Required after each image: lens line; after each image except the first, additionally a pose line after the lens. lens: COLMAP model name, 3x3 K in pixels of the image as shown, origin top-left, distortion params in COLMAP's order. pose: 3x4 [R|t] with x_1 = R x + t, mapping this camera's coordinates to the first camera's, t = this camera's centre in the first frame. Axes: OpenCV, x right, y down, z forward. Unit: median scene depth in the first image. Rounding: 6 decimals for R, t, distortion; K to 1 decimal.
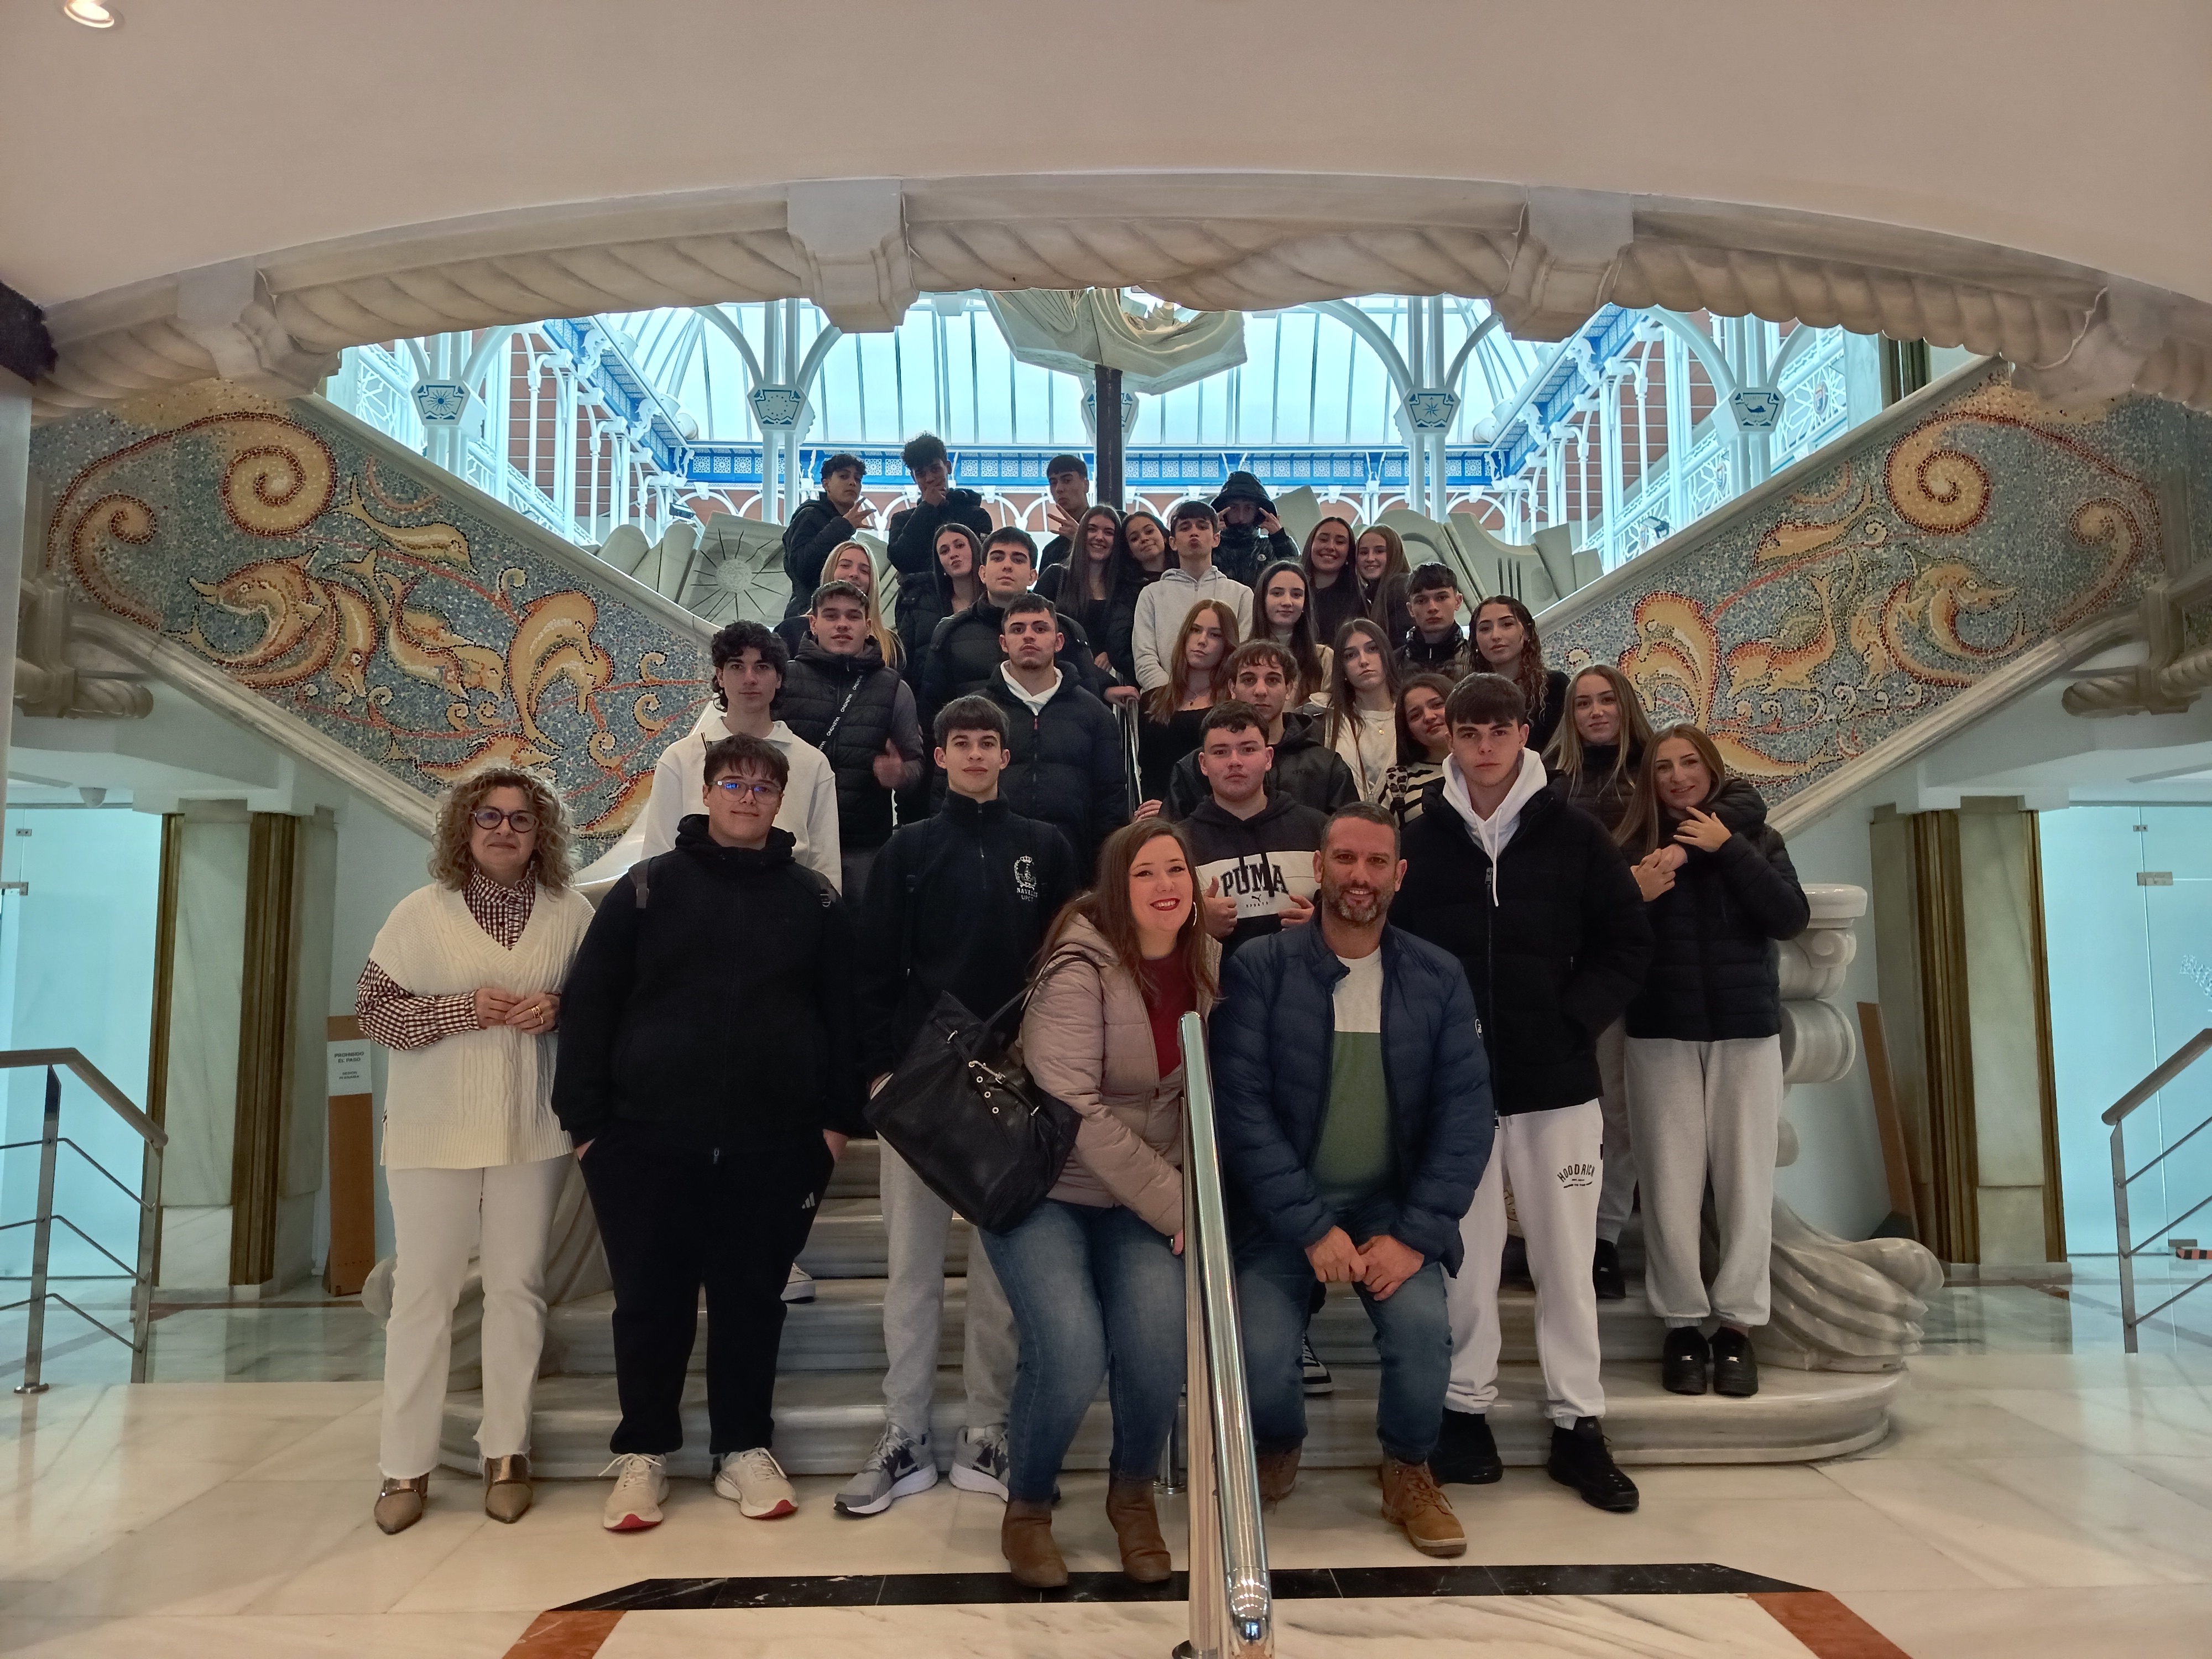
lens RADIAL K [[1544.0, 0, 1119.5], [0, 1544.0, 829.5], [0, 0, 1]] dist [0.096530, -0.156930]
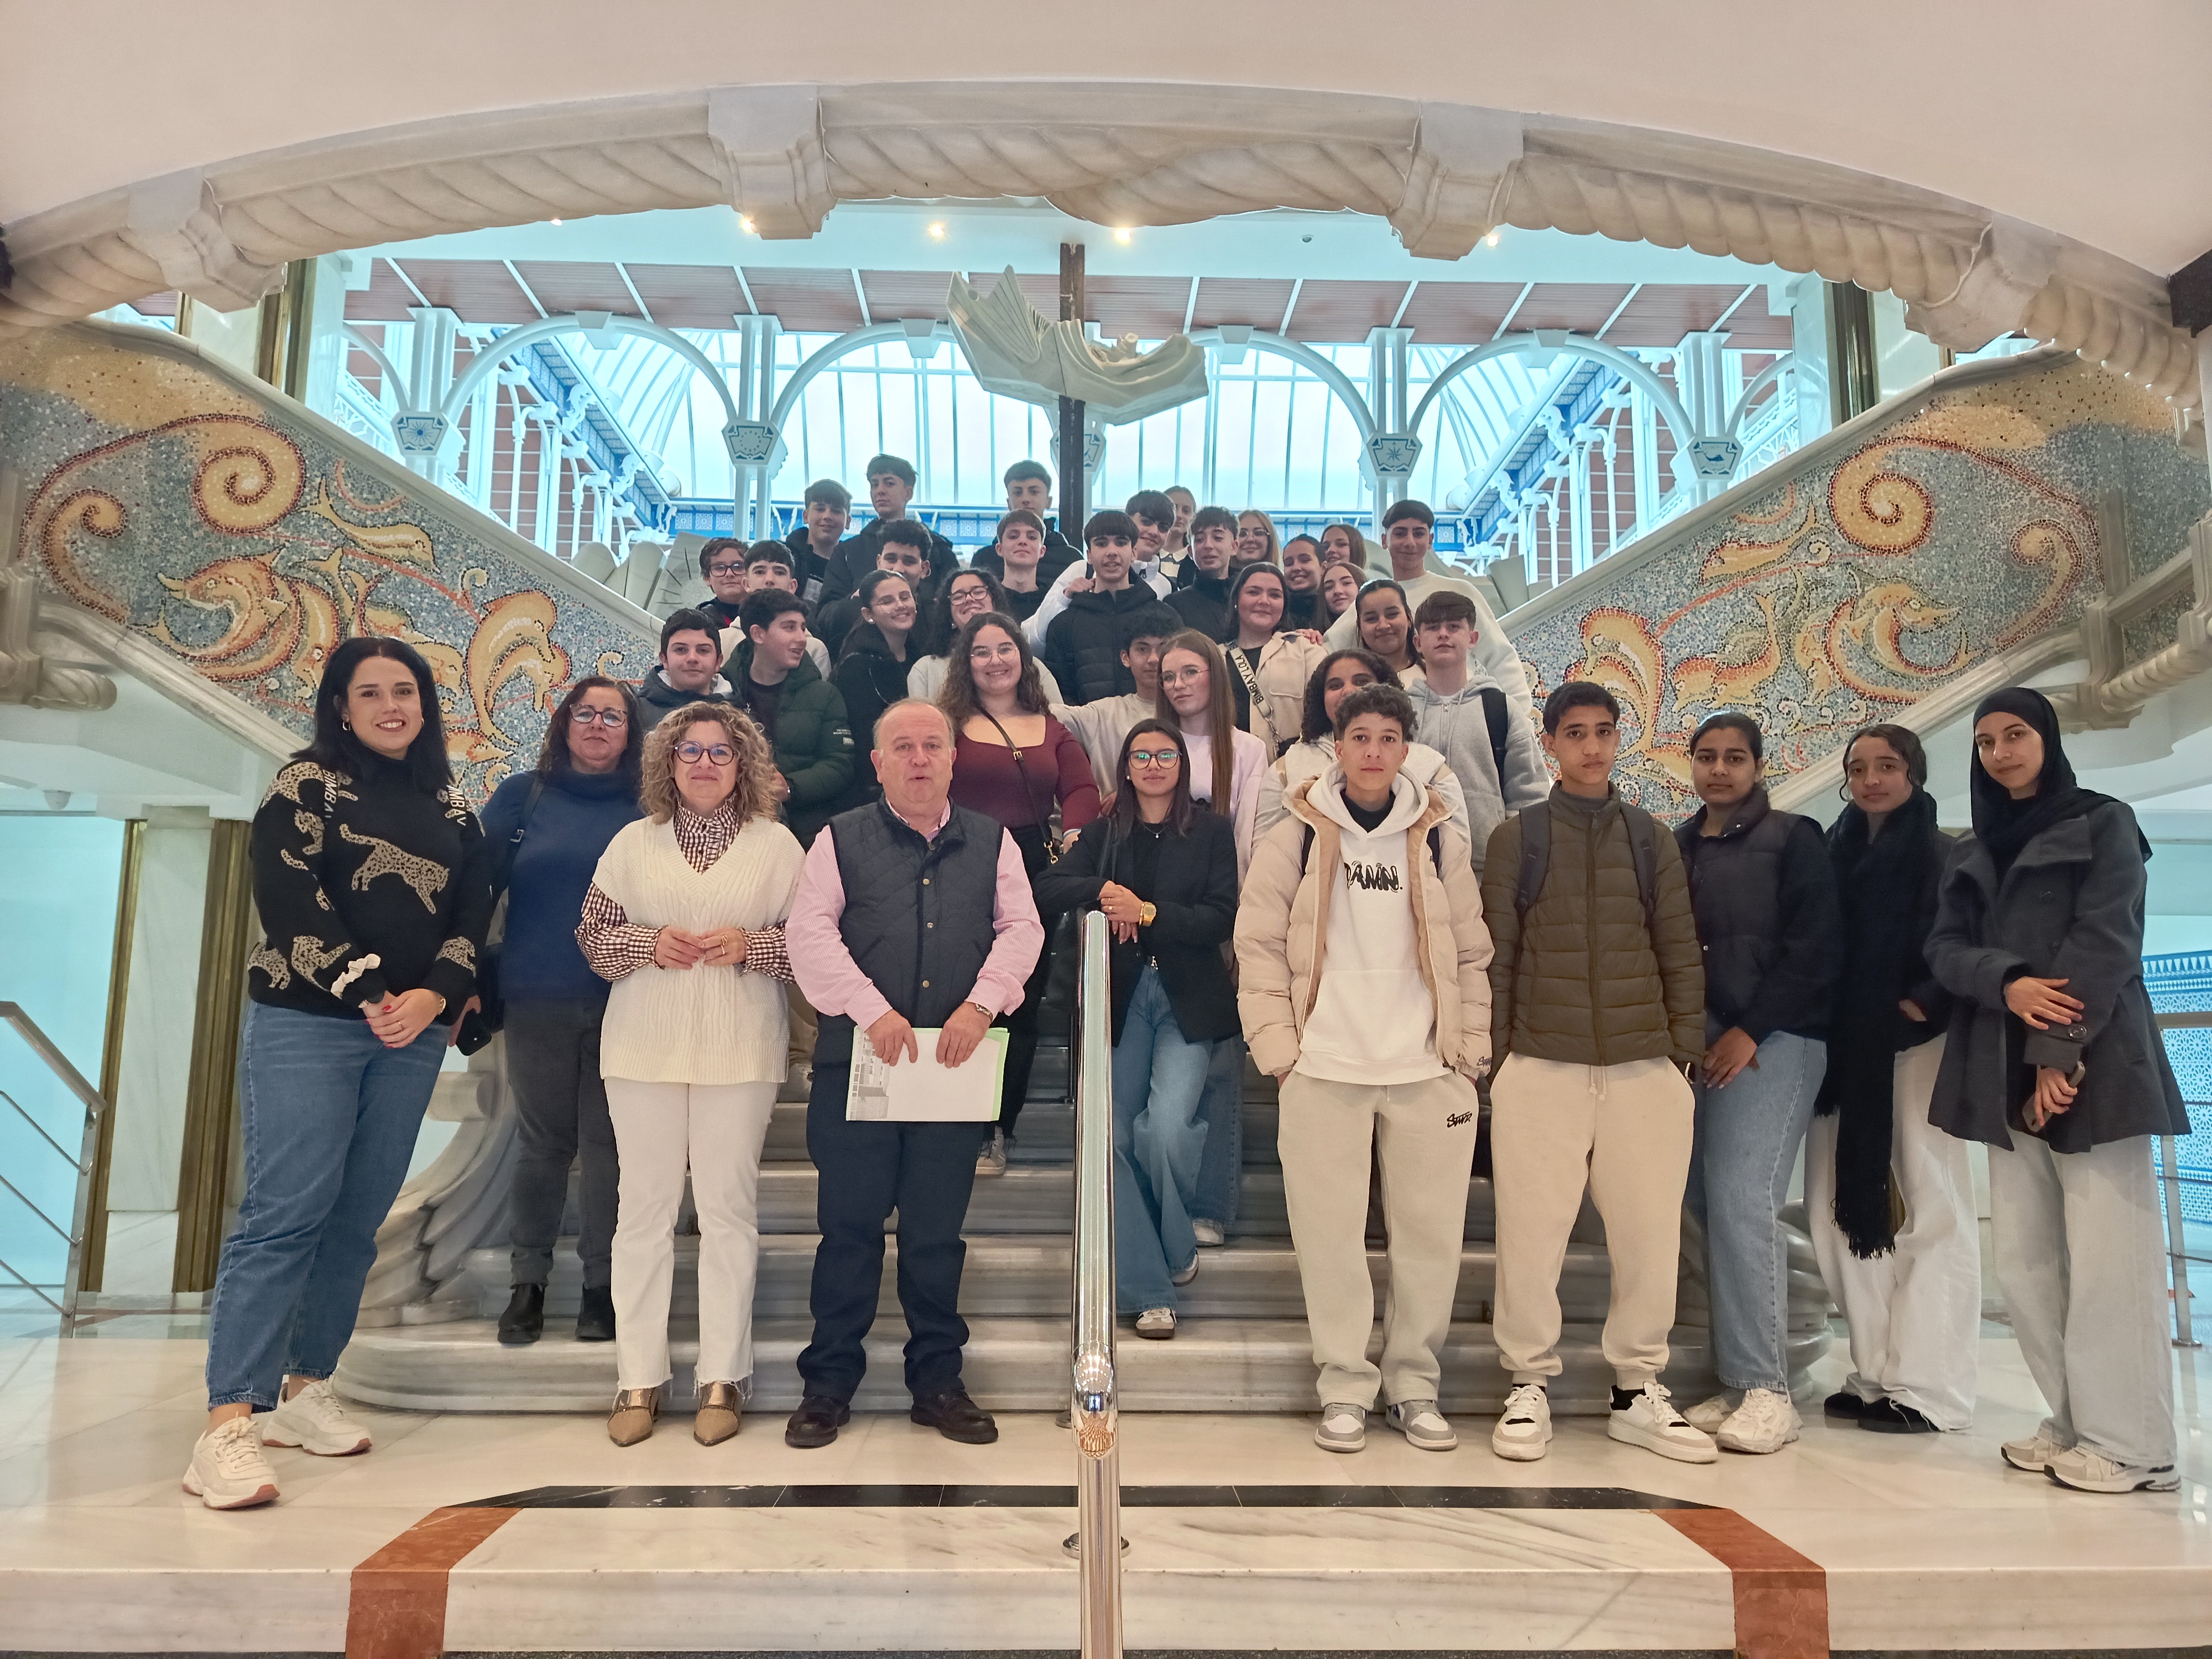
lens RADIAL K [[1546.8, 0, 1094.0], [0, 1546.8, 828.6], [0, 0, 1]] dist [0.097844, -0.163051]
pose [[0.999901, 0.013686, -0.003182, 0.019112], [-0.013823, 0.998744, -0.048167, 0.045003], [0.002519, 0.048206, 0.998834, -0.007009]]
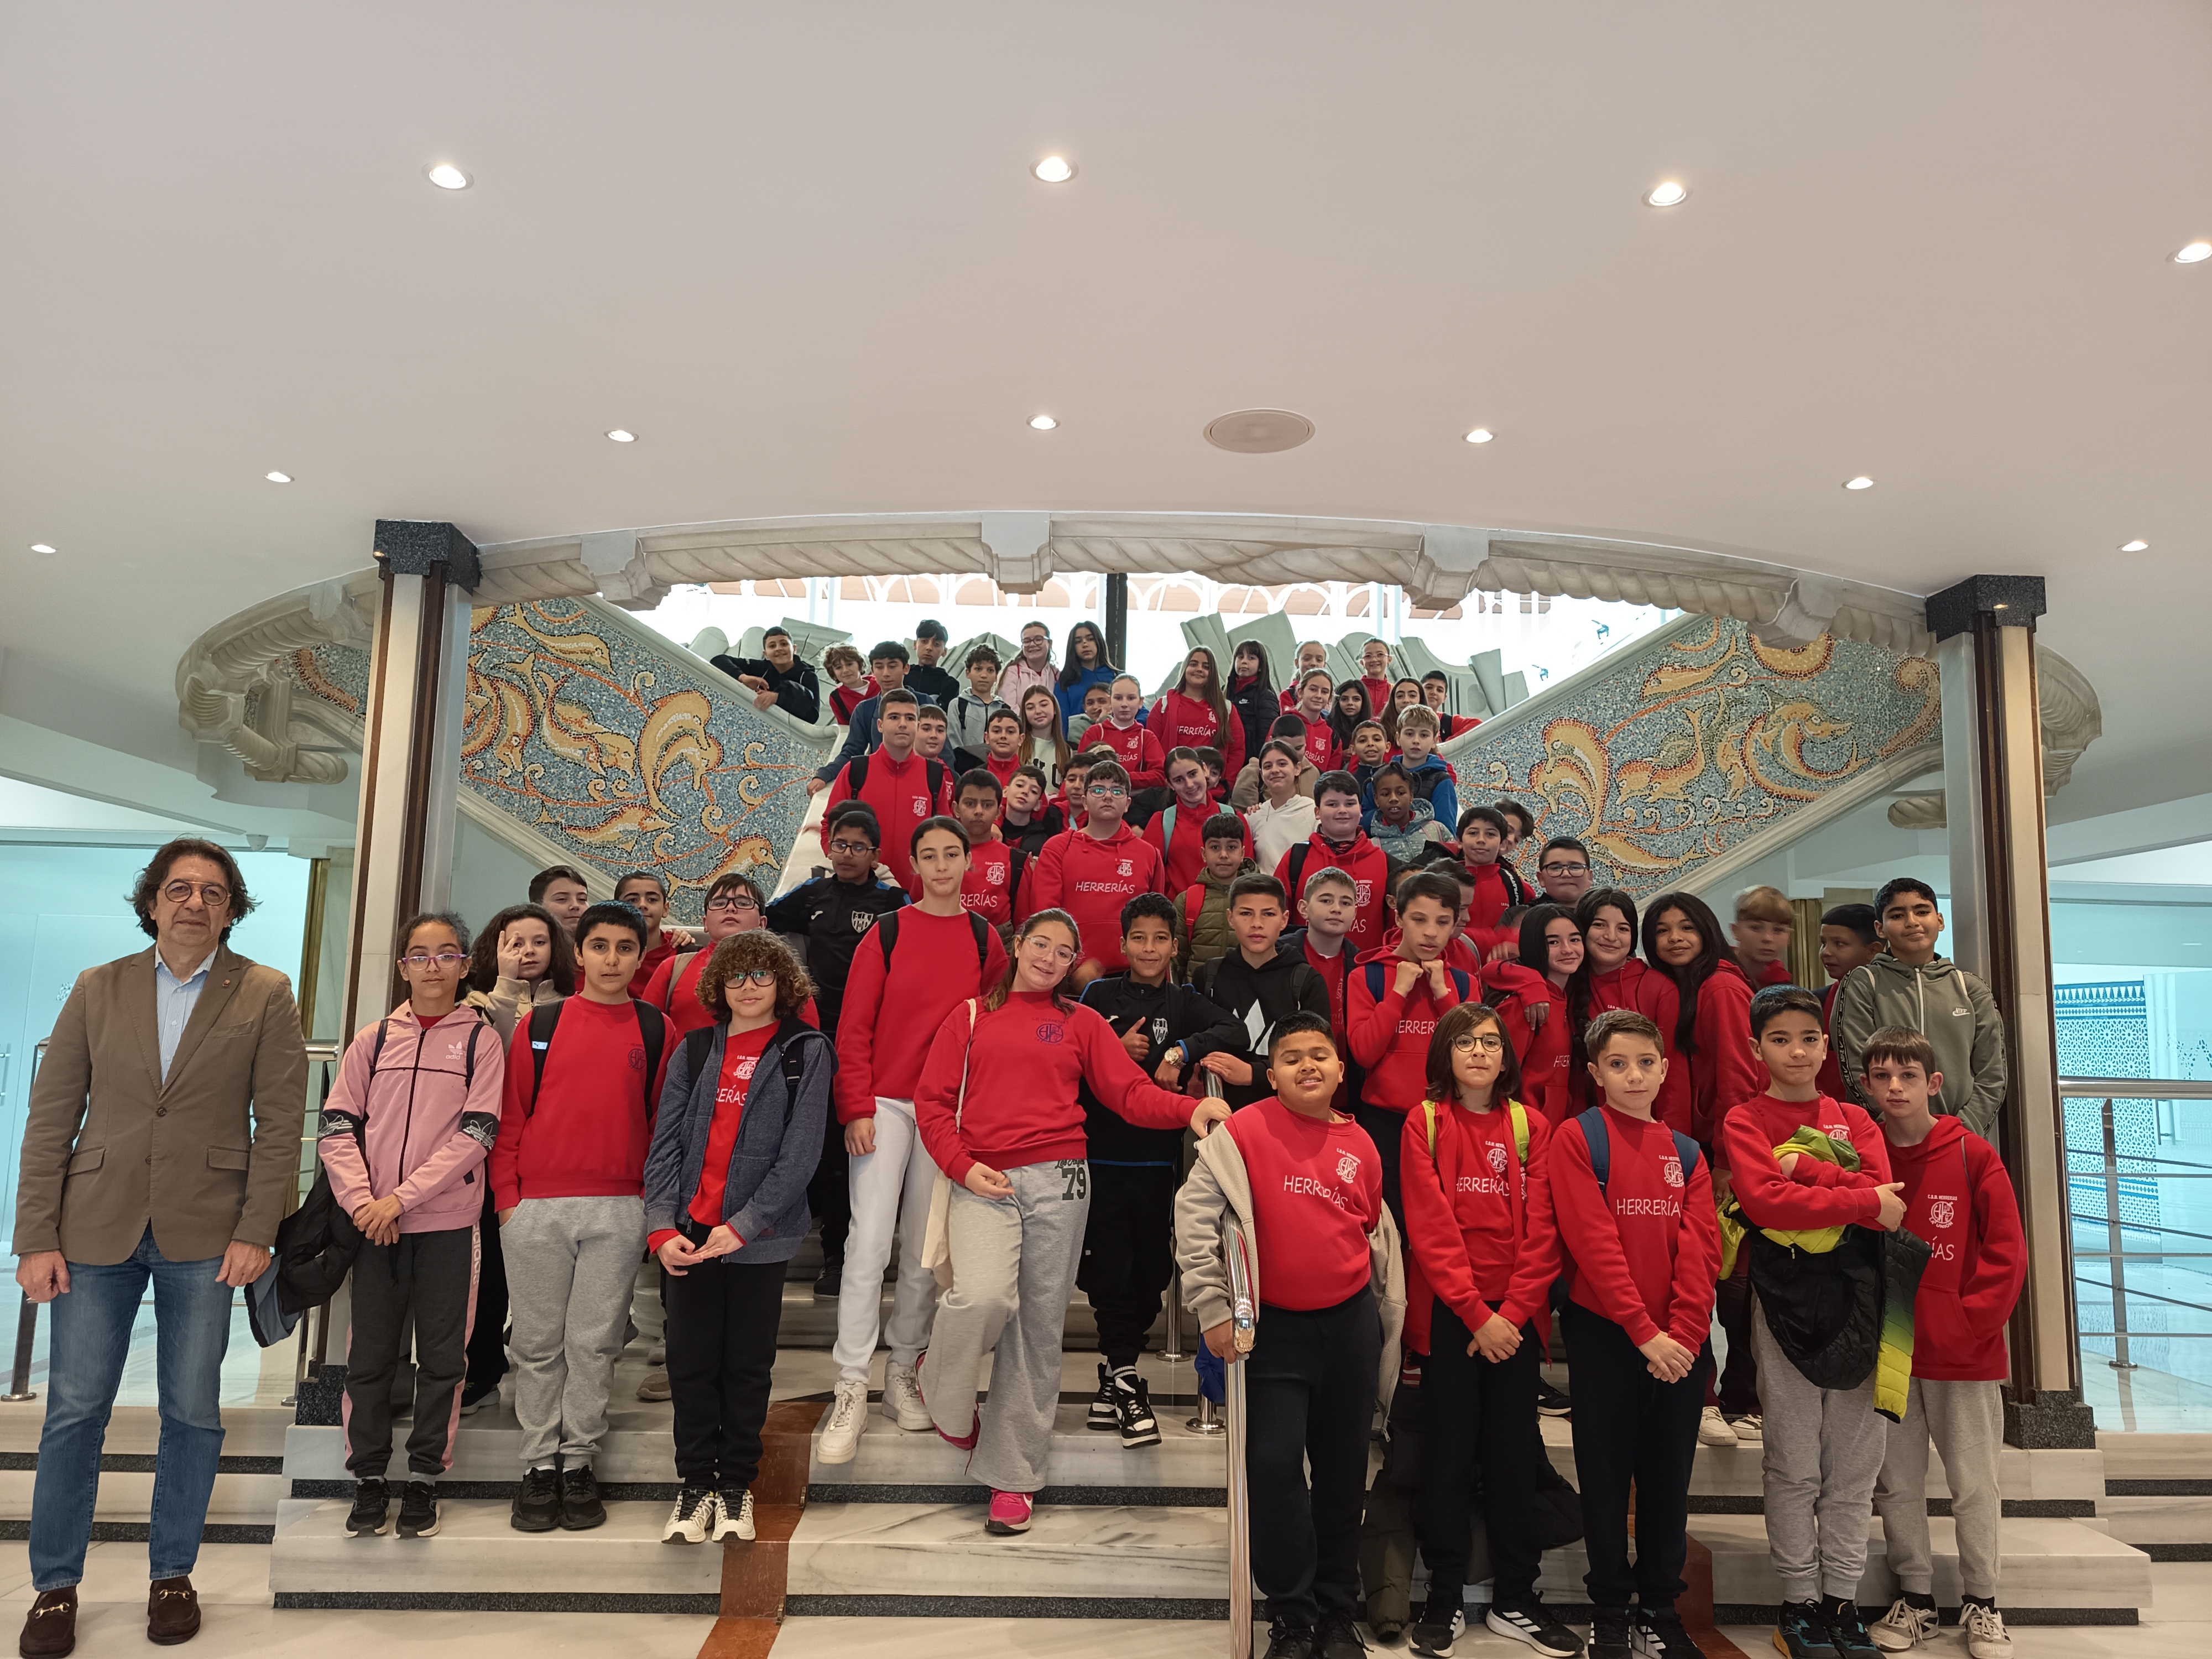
lens RADIAL K [[1525.3, 0, 1103.4], [0, 1525.3, 830.4], [0, 0, 1]] dist [0.109437, -0.165110]
pose [[0.999507, 0.029717, 0.010090, -0.031539], [-0.029314, 0.998851, -0.037915, -0.005091], [-0.011205, 0.037601, 0.999230, -0.221751]]
